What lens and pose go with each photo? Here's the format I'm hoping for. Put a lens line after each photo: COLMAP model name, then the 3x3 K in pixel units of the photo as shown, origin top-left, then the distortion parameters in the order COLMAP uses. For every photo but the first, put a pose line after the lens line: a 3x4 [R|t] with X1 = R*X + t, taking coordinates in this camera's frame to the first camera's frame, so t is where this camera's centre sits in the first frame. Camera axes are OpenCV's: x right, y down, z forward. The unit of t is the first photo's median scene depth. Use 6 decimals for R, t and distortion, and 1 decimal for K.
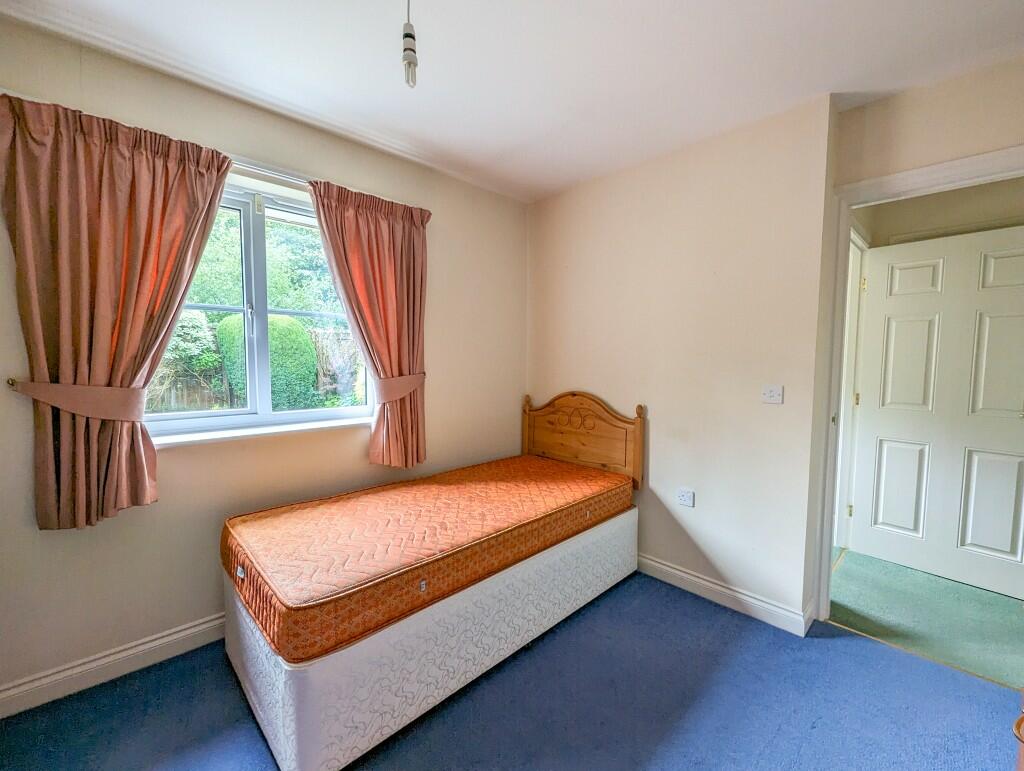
lens RADIAL K [[429.6, 0, 514.7], [0, 429.6, 389.9], [0, 0, 1]] dist [-0.001013, -0.000311]
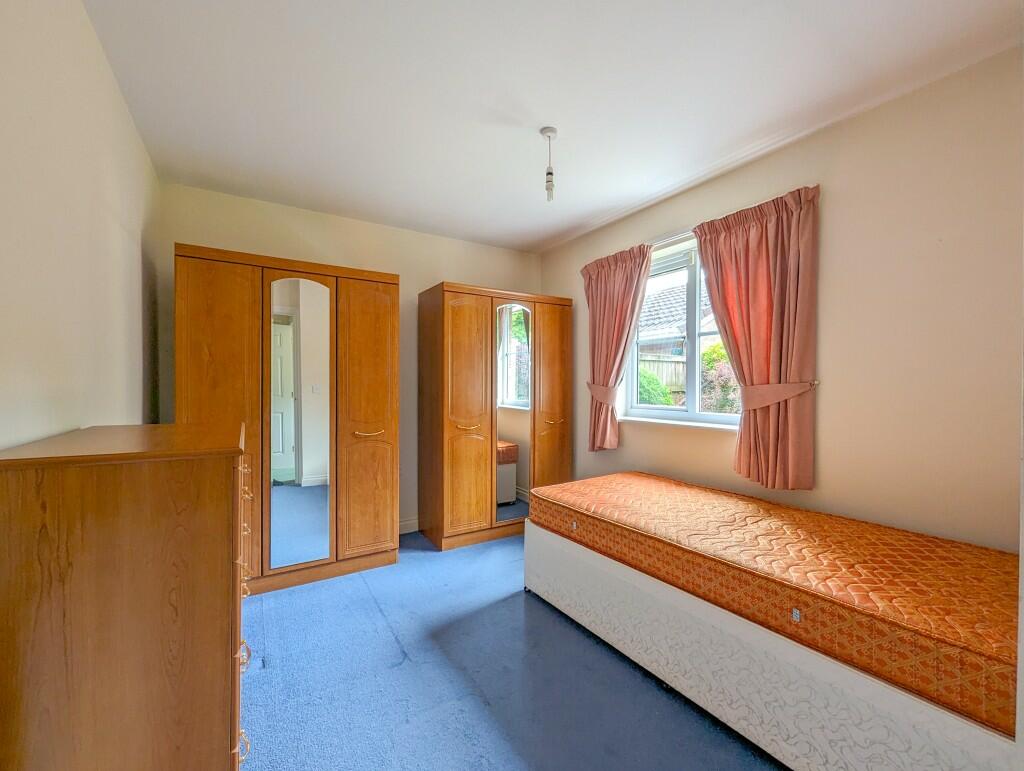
lens RADIAL K [[429.6, 0, 514.7], [0, 429.6, 389.9], [0, 0, 1]] dist [-0.001013, -0.000311]
pose [[-0.204744, 0.004559, -0.978805, 0.910543], [-0.072208, 0.997194, 0.019749, 0.000704], [0.976148, 0.074721, -0.203841, 0.805355]]
